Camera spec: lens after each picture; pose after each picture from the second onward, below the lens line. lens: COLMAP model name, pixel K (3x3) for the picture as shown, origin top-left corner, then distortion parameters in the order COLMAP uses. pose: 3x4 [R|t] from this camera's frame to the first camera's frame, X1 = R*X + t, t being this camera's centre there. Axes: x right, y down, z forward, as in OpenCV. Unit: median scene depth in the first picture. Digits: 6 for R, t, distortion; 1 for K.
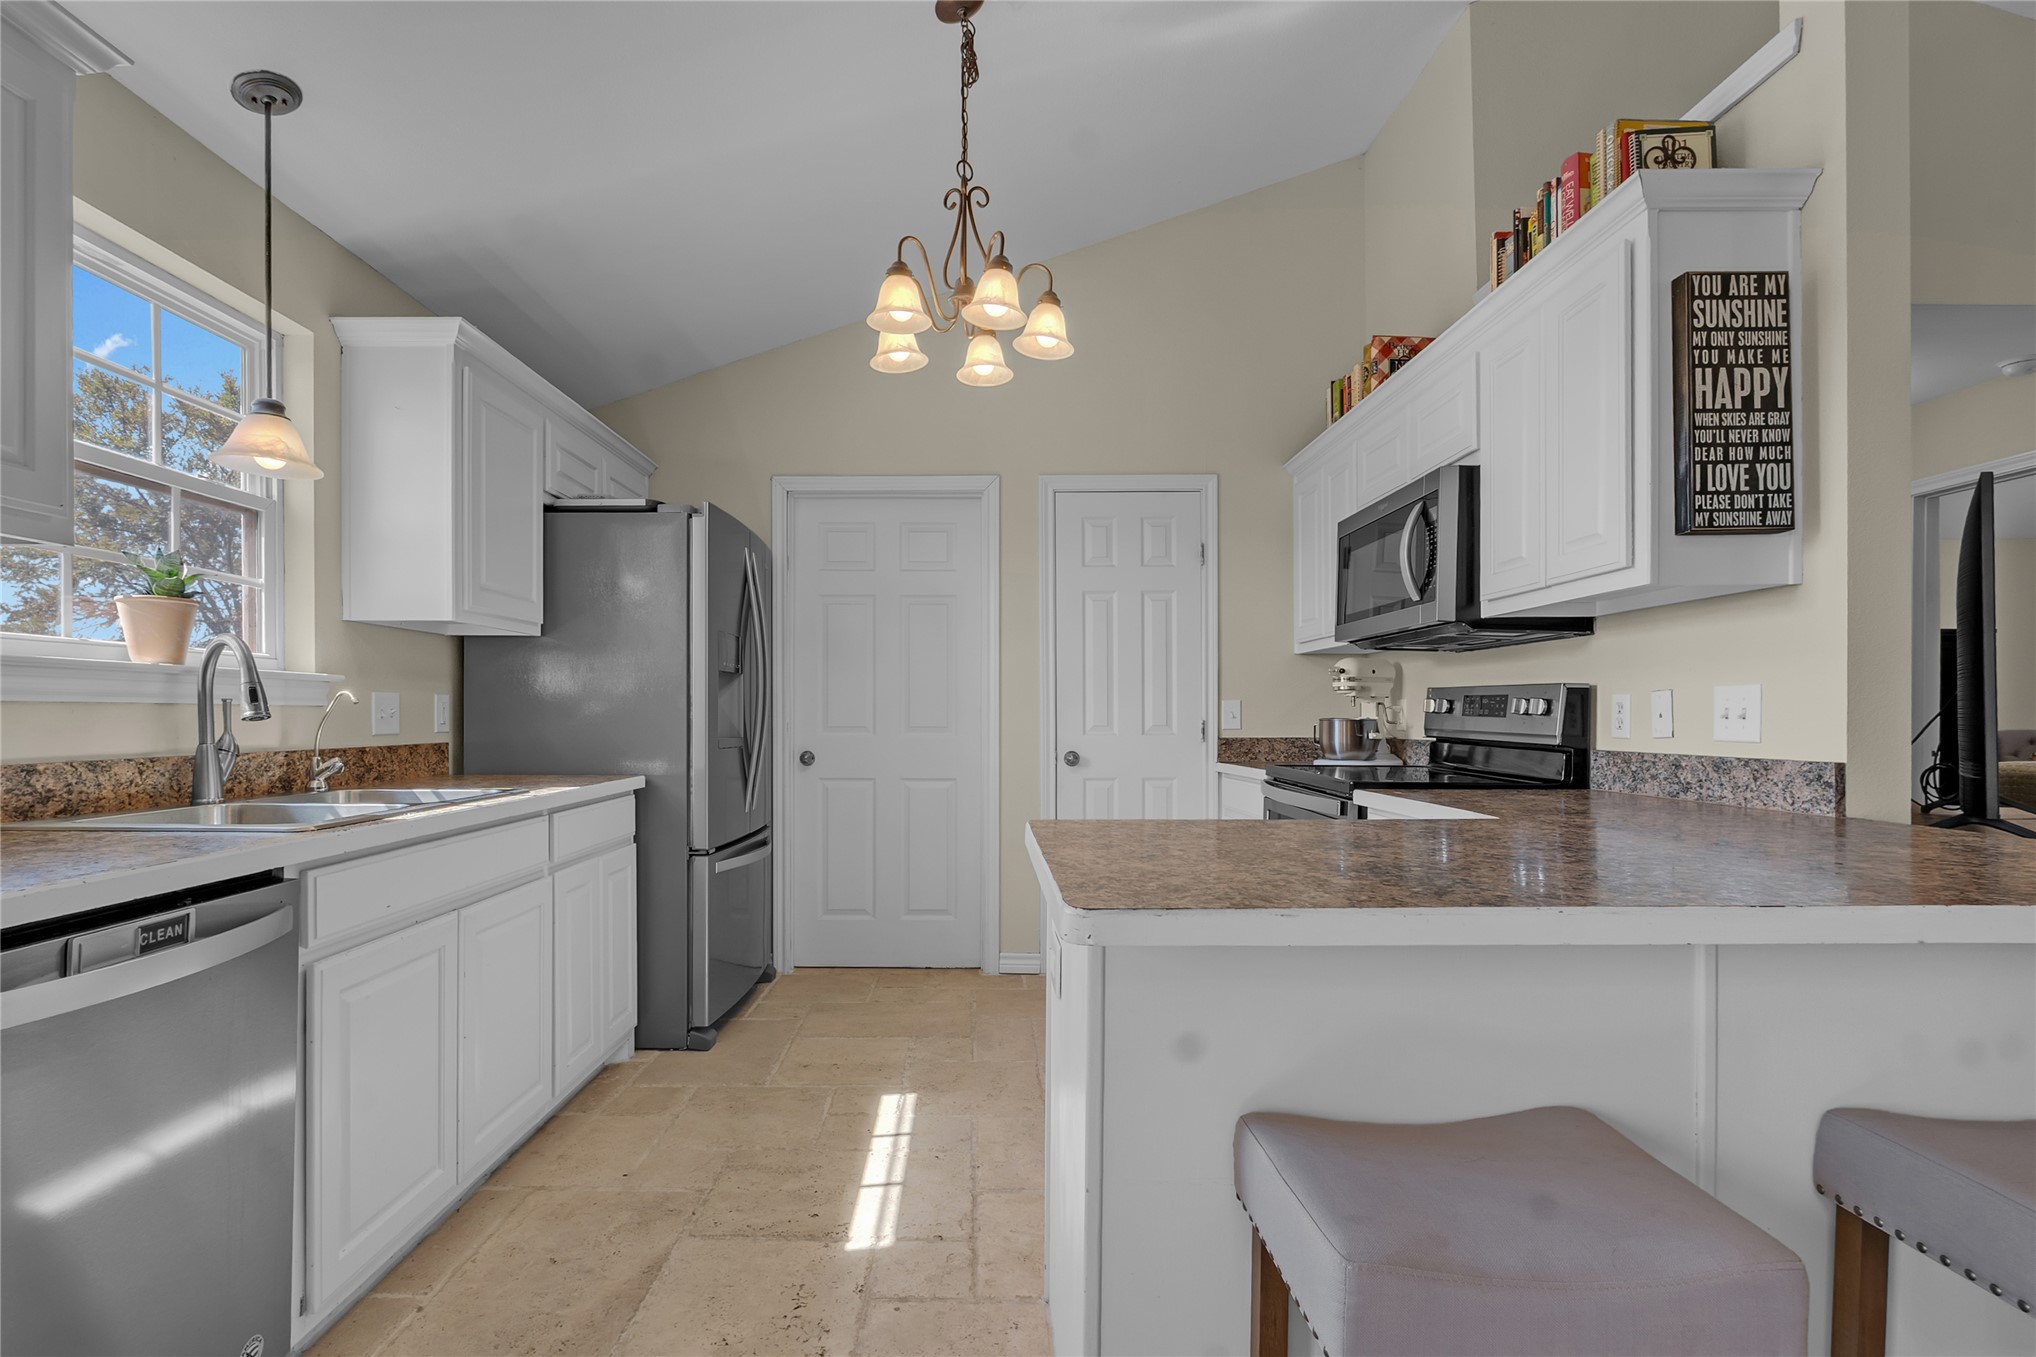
lens RADIAL K [[960.1, 0, 1012.3], [0, 960.1, 725.9], [0, 0, 1]] dist [-0.000040, -0.000247]
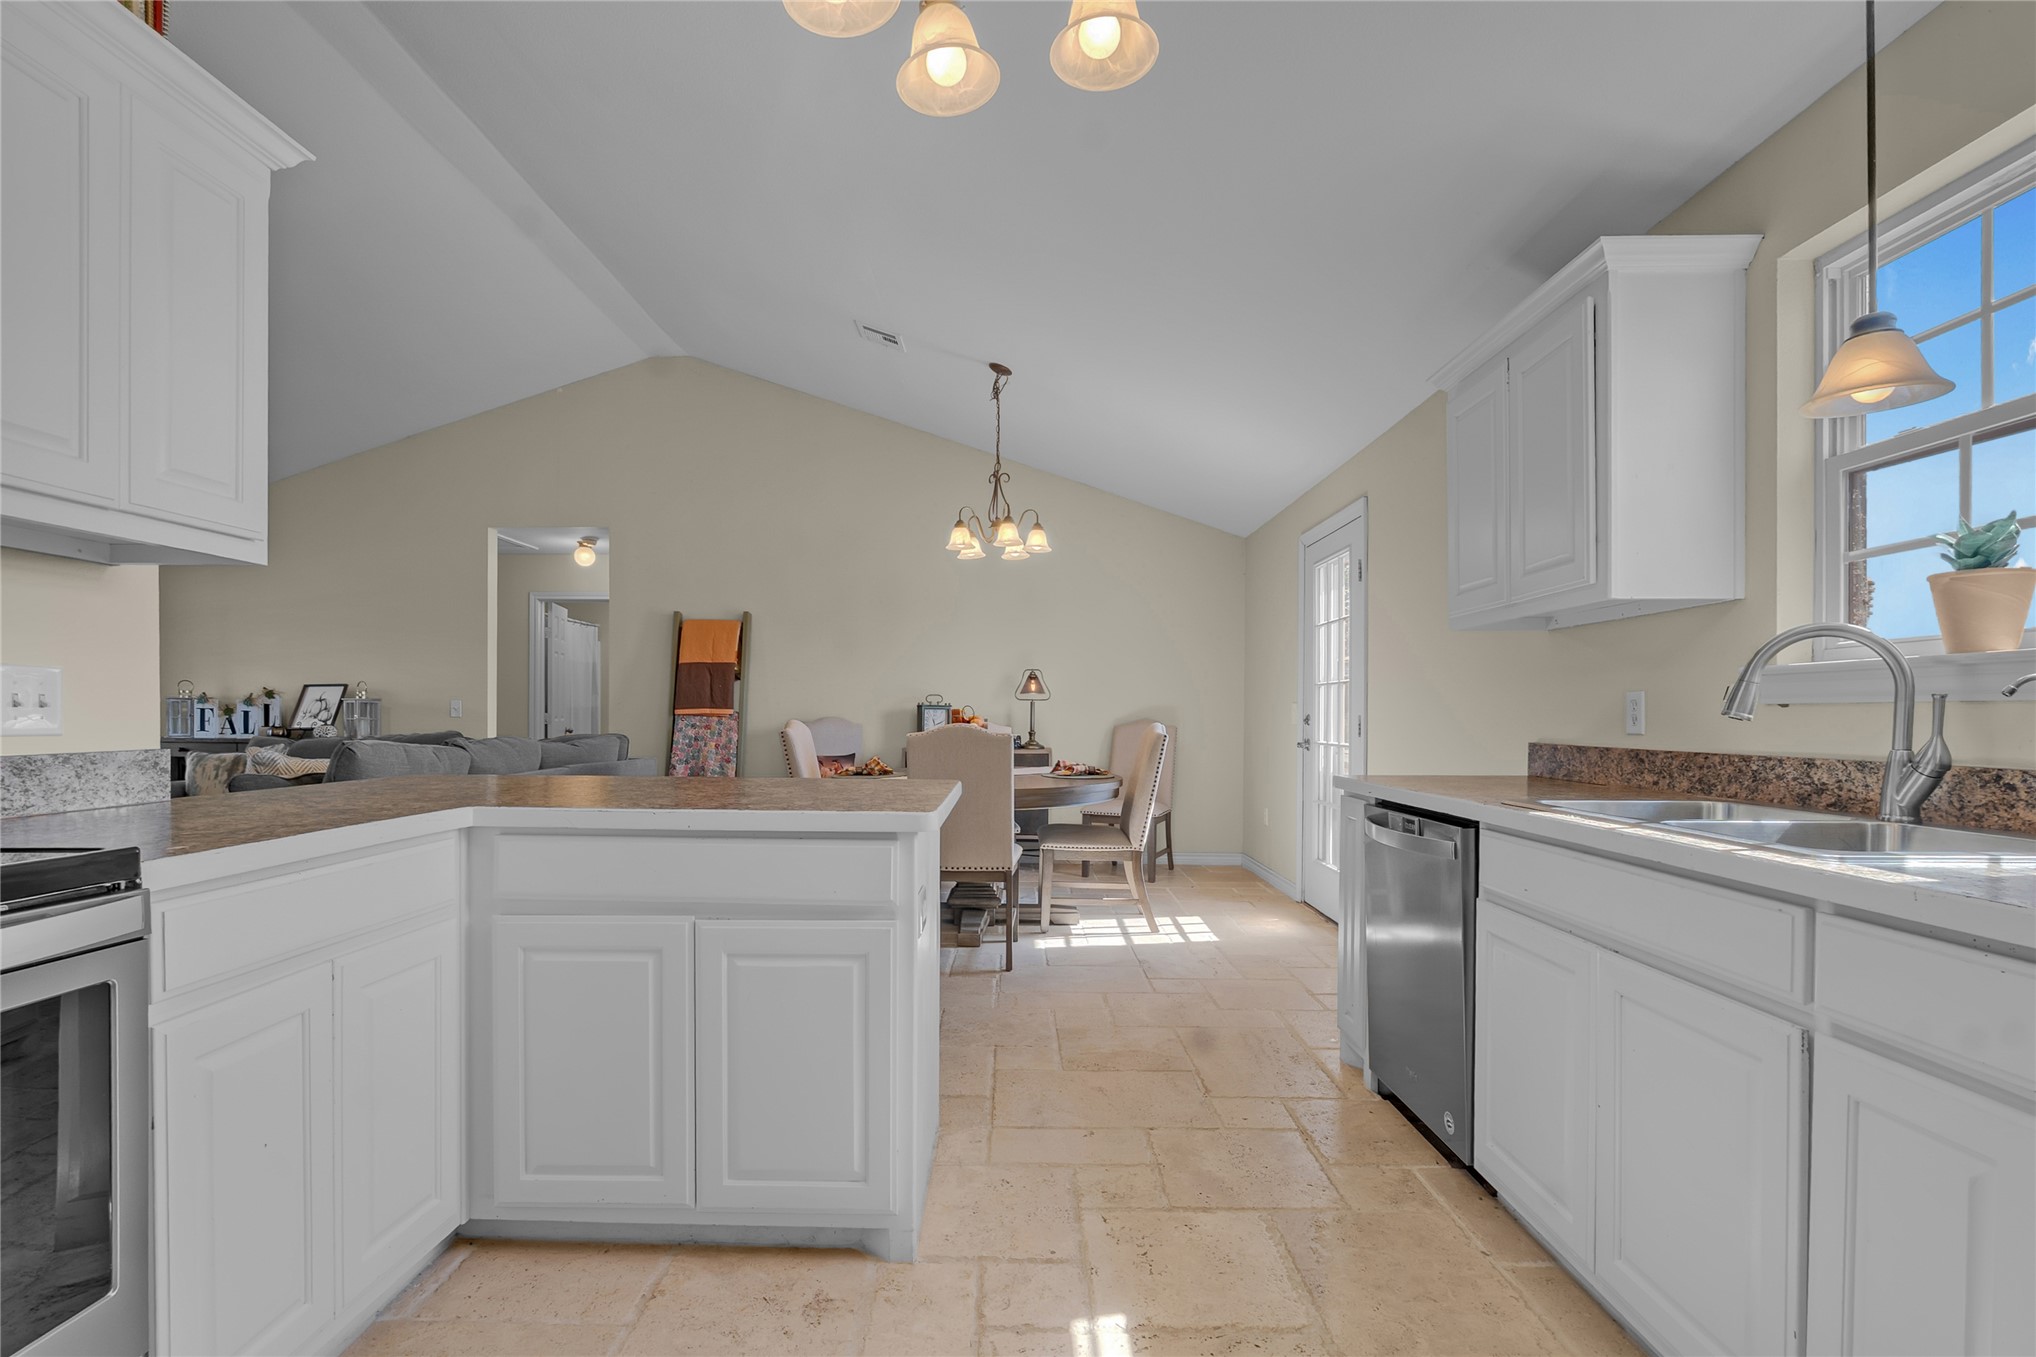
lens RADIAL K [[960.1, 0, 1012.3], [0, 960.1, 725.9], [0, 0, 1]] dist [-0.000040, -0.000247]
pose [[-0.998895, -0.007821, 0.046338, -0.105021], [-0.006762, 0.999714, 0.022953, -0.015698], [-0.046504, 0.022614, -0.998662, 1.829353]]
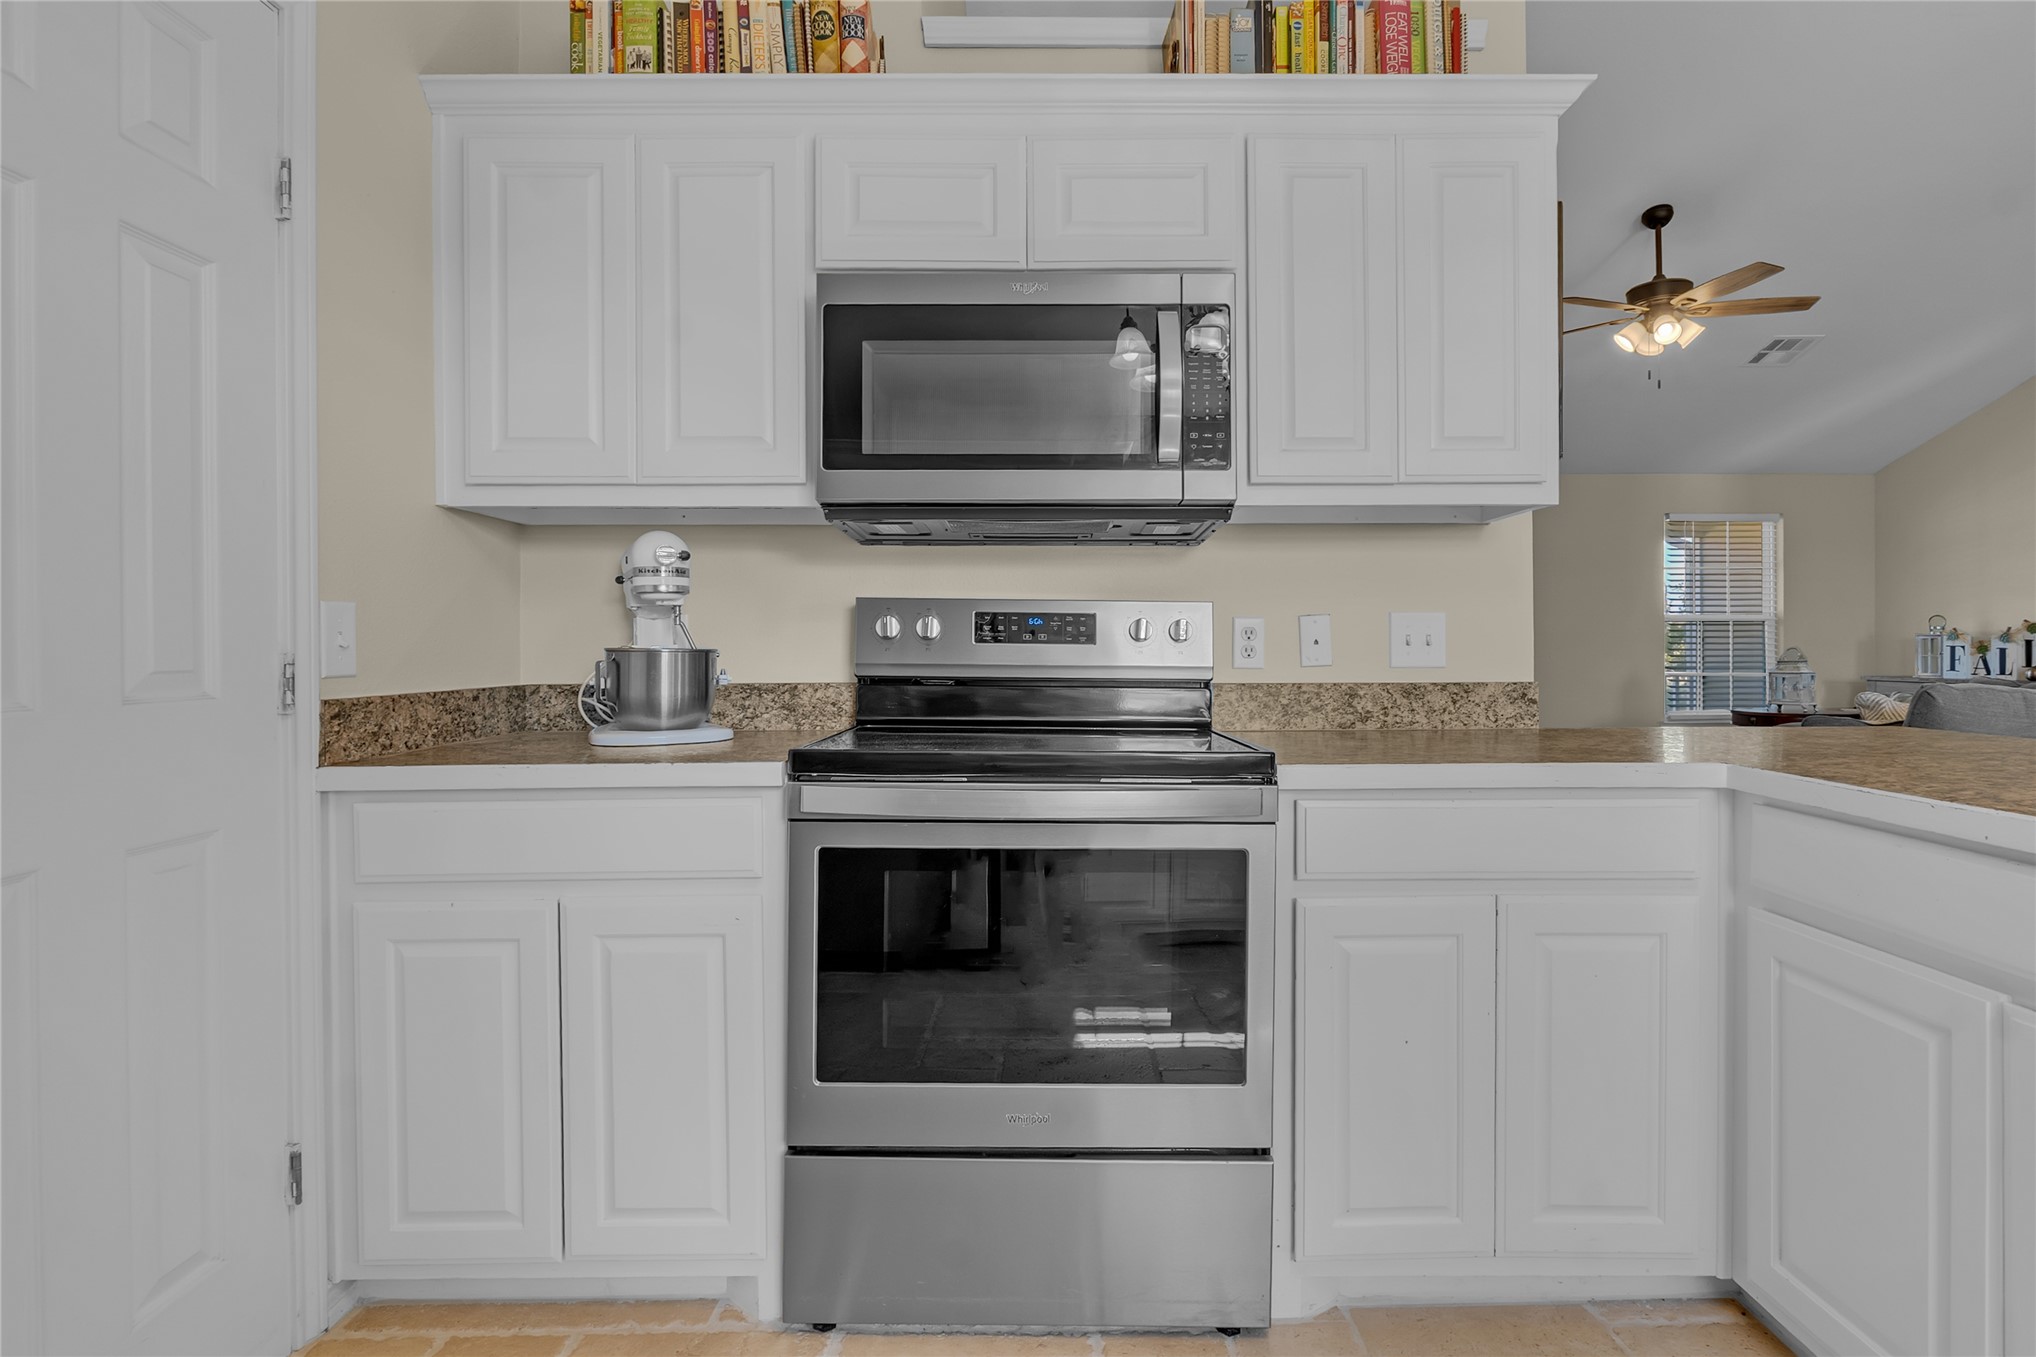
lens RADIAL K [[989.8, 0, 1022.1], [0, 989.8, 653.7], [0, 0, 1]] dist [0.001477, 0.000347]
pose [[0.032177, -0.005628, 0.999466, -0.331024], [0.012653, 0.999906, 0.005223, -0.009335], [-0.999402, 0.012479, 0.032245, 1.444856]]
